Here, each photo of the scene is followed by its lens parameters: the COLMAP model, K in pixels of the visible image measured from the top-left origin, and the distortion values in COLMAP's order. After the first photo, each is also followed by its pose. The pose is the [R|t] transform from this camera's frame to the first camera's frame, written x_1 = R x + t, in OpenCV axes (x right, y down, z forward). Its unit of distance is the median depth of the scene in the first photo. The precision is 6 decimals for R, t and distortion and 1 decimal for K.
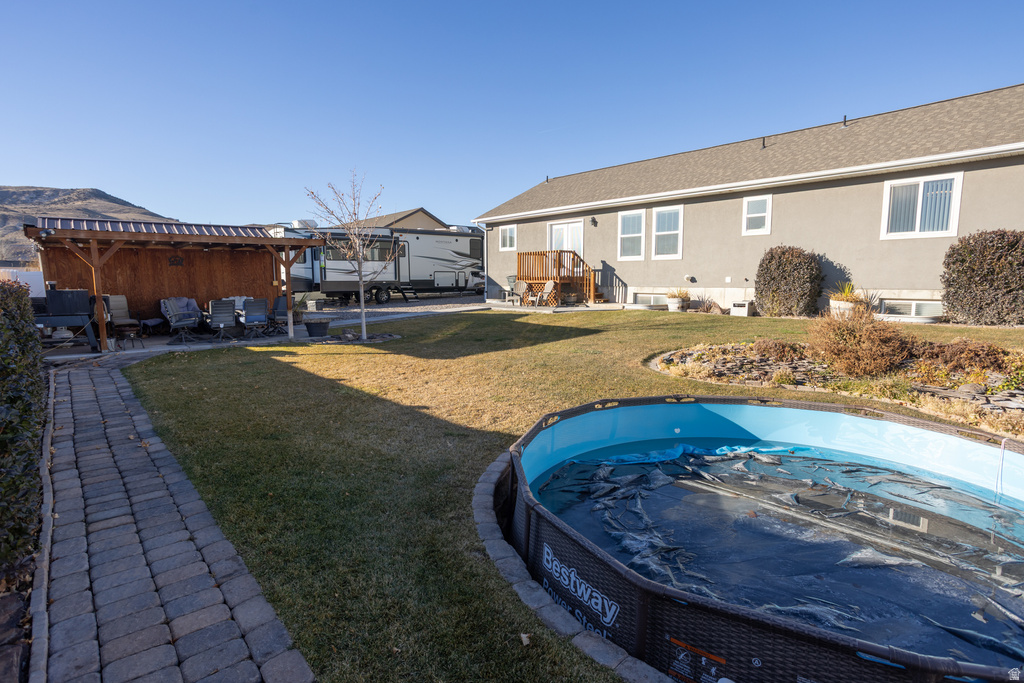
lens RADIAL K [[501.0, 0, 507.8], [0, 501.0, 337.3], [0, 0, 1]] dist [-0.057670, 0.041312]
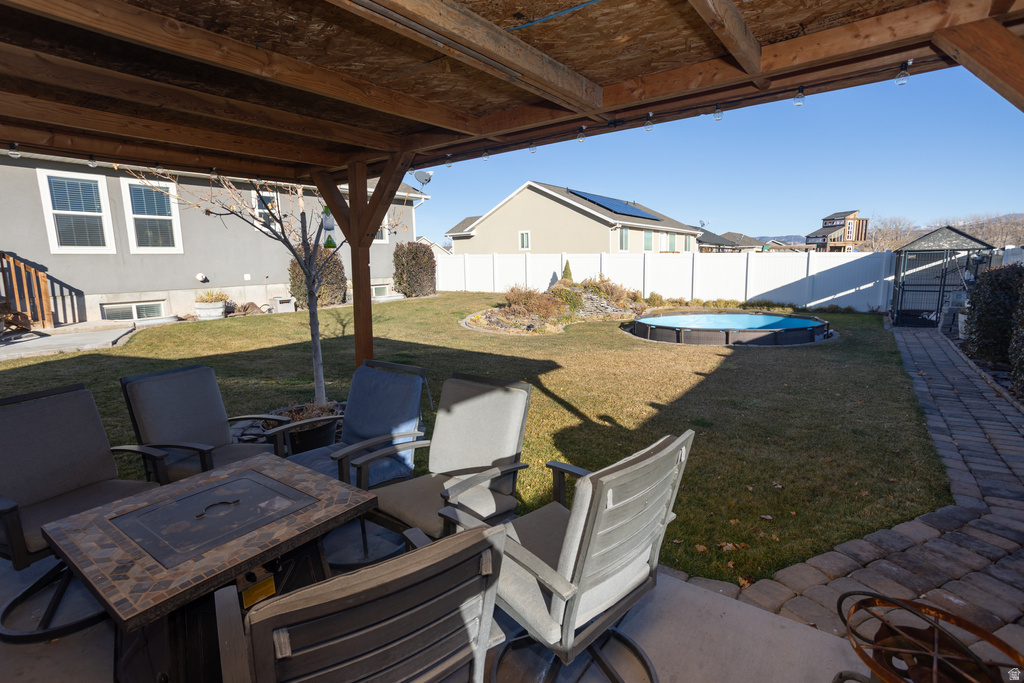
lens RADIAL K [[501.0, 0, 507.8], [0, 501.0, 337.3], [0, 0, 1]] dist [-0.057670, 0.041312]
pose [[-0.211664, -0.124515, 0.969378, -0.495223], [0.151058, 0.975765, 0.158319, -0.070487], [-0.965598, 0.179942, -0.187725, 0.640870]]
